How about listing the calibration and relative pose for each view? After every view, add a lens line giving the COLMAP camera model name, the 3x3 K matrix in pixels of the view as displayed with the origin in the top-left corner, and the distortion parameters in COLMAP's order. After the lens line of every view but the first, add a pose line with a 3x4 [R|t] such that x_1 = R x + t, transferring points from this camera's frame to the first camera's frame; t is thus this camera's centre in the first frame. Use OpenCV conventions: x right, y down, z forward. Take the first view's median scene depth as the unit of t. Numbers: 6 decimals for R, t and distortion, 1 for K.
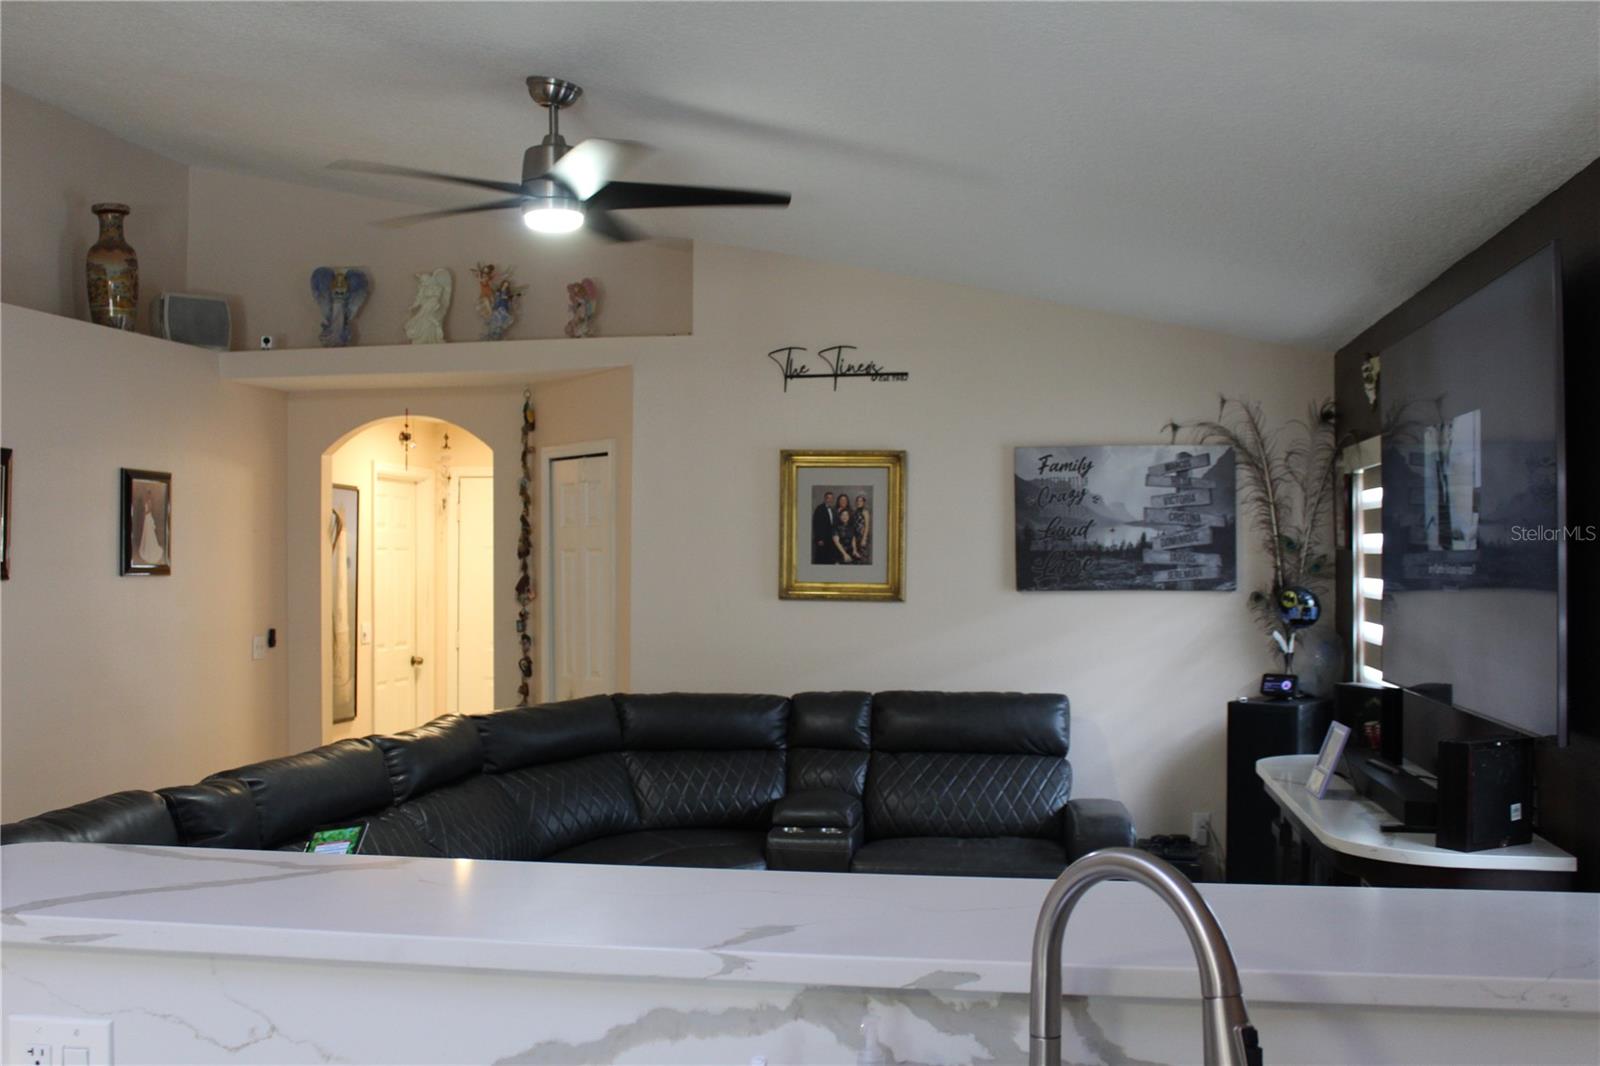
lens RADIAL K [[1638.3, 0, 790.1], [0, 1638.3, 542.0], [0, 0, 1]] dist [-0.073732, 0.000000]
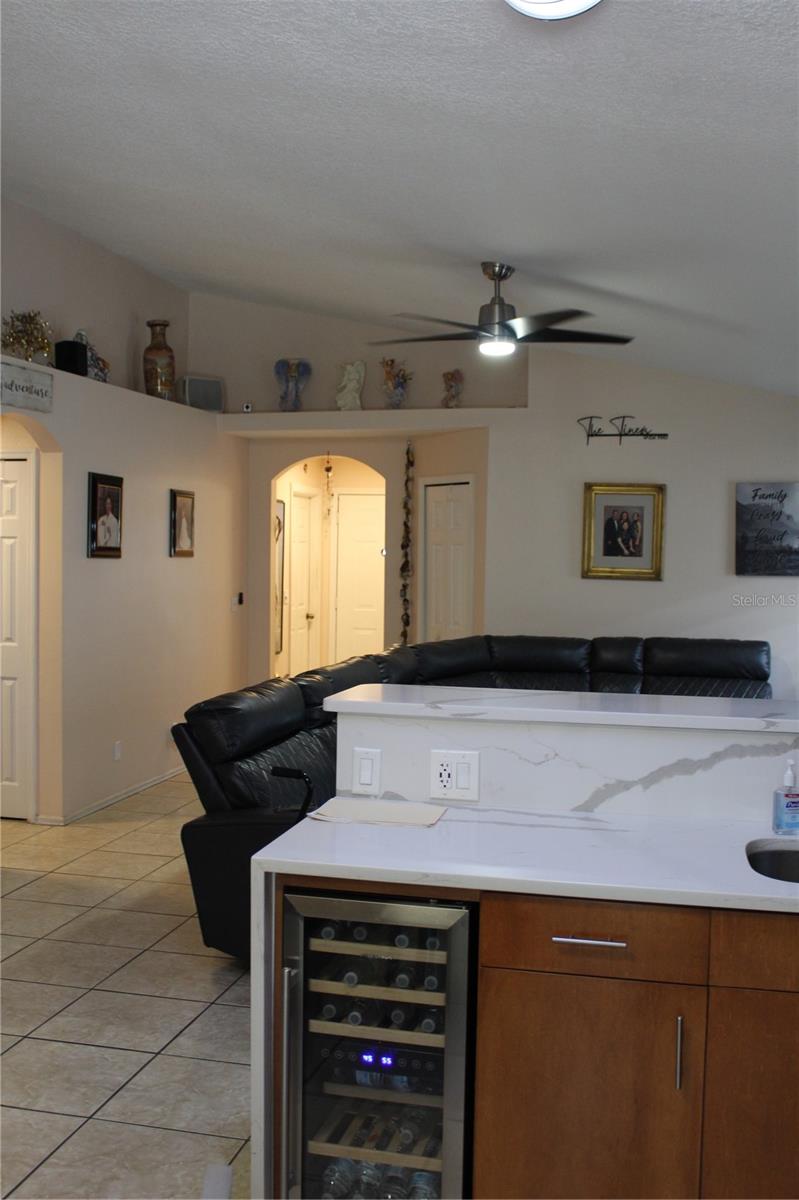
lens RADIAL K [[1228.8, 0, 407.2], [0, 1228.8, 596.0], [0, 0, 1]] dist [-0.073732, 0.000000]
pose [[0.998298, 0.016954, -0.055797, -0.110407], [-0.014354, 0.998806, 0.046688, -0.000342], [0.056522, -0.045808, 0.997350, -0.185520]]
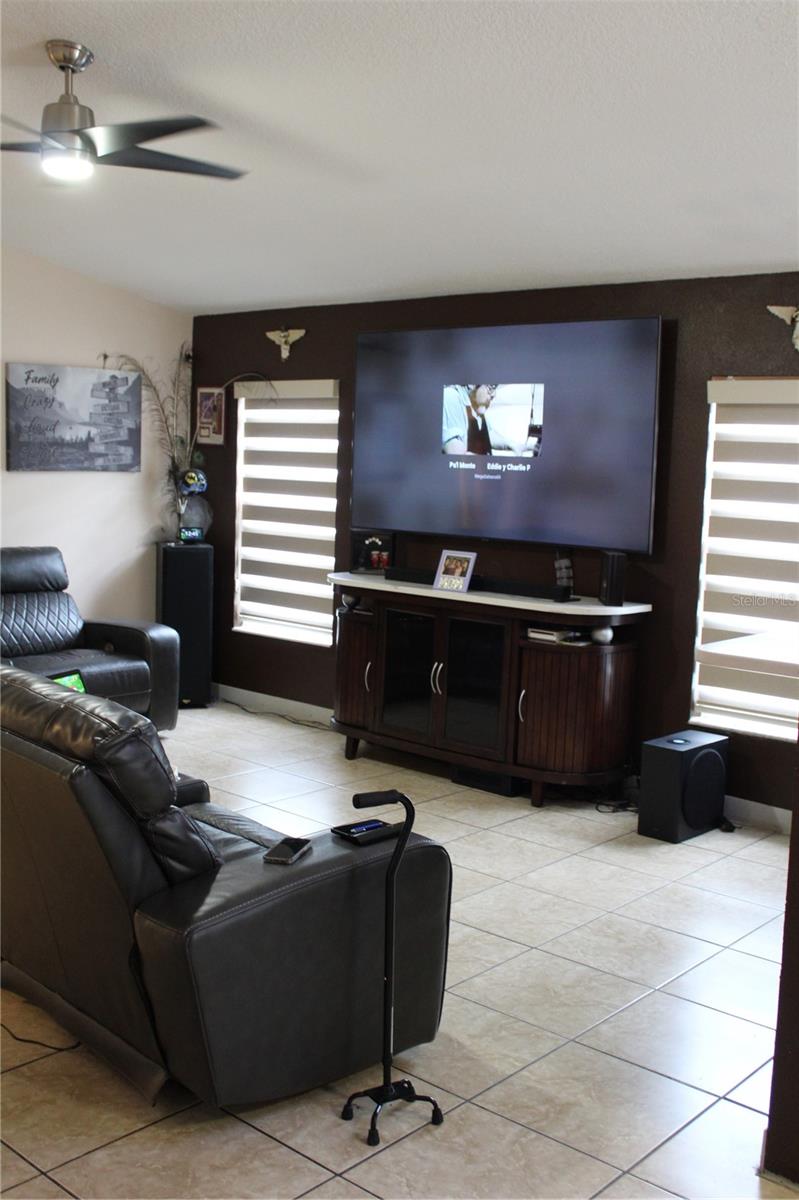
lens RADIAL K [[1228.8, 0, 355.5], [0, 1228.8, 606.5], [0, 0, 1]] dist [-0.073732, 0.000000]
pose [[0.574913, -0.084067, 0.813884, -0.523917], [-0.035373, 0.991224, 0.127372, 0.002390], [-0.817449, -0.102017, 0.566894, 0.193996]]
